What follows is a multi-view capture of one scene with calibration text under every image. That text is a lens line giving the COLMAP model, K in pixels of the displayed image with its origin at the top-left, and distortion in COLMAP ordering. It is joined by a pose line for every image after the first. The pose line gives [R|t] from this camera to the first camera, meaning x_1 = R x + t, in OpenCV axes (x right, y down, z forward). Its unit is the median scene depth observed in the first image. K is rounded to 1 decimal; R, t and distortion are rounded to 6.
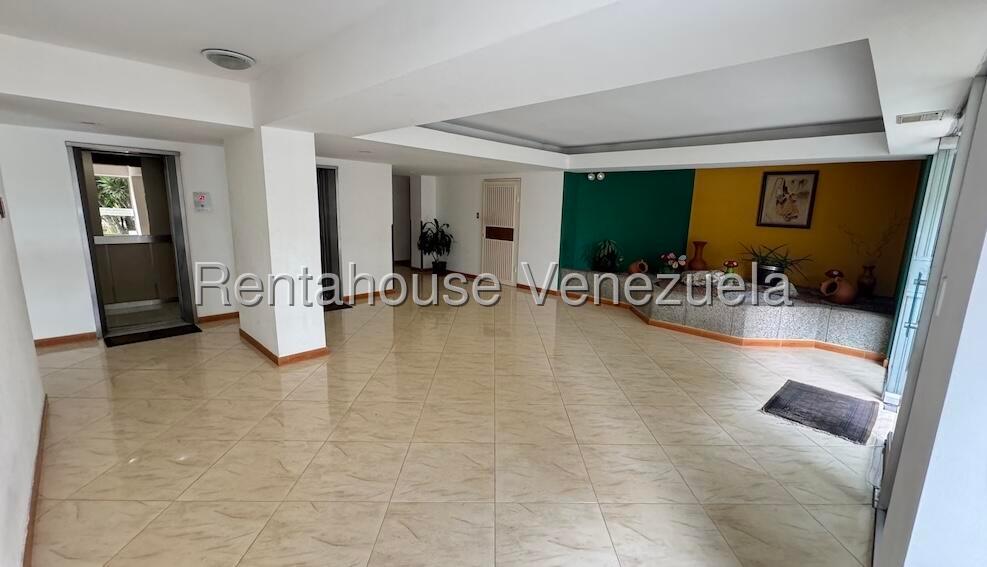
lens RADIAL K [[415.2, 0, 493.5], [0, 415.2, 283.5], [0, 0, 1]] dist [-0.002180, 0.000083]
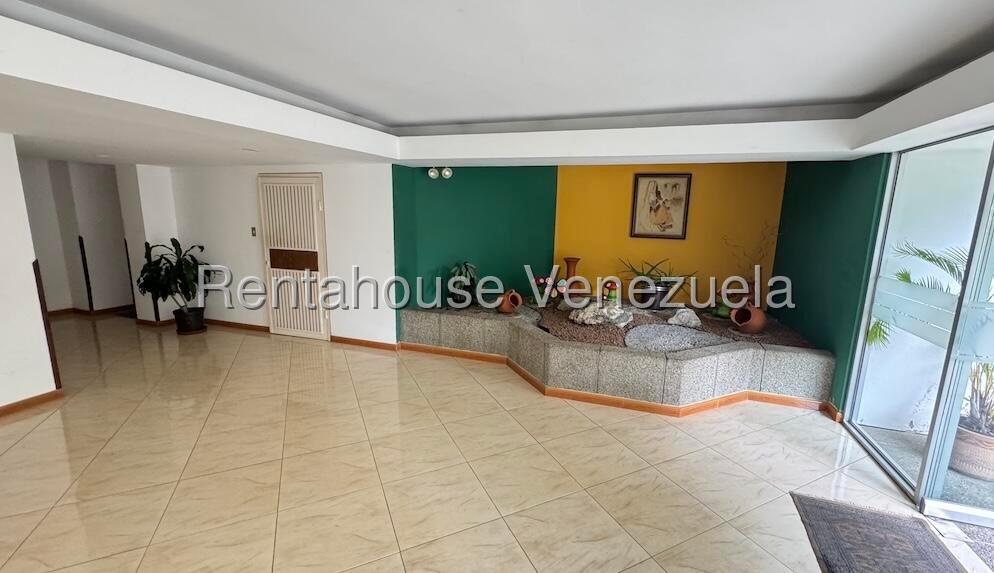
lens RADIAL K [[413.9, 0, 512.5], [0, 413.9, 282.8], [0, 0, 1]] dist [-0.002606, 0.000788]
pose [[0.896153, -0.084868, 0.435554, 0.043397], [0.086270, 0.996134, 0.016597, -0.082814], [-0.435278, 0.022702, 0.900010, 0.355952]]
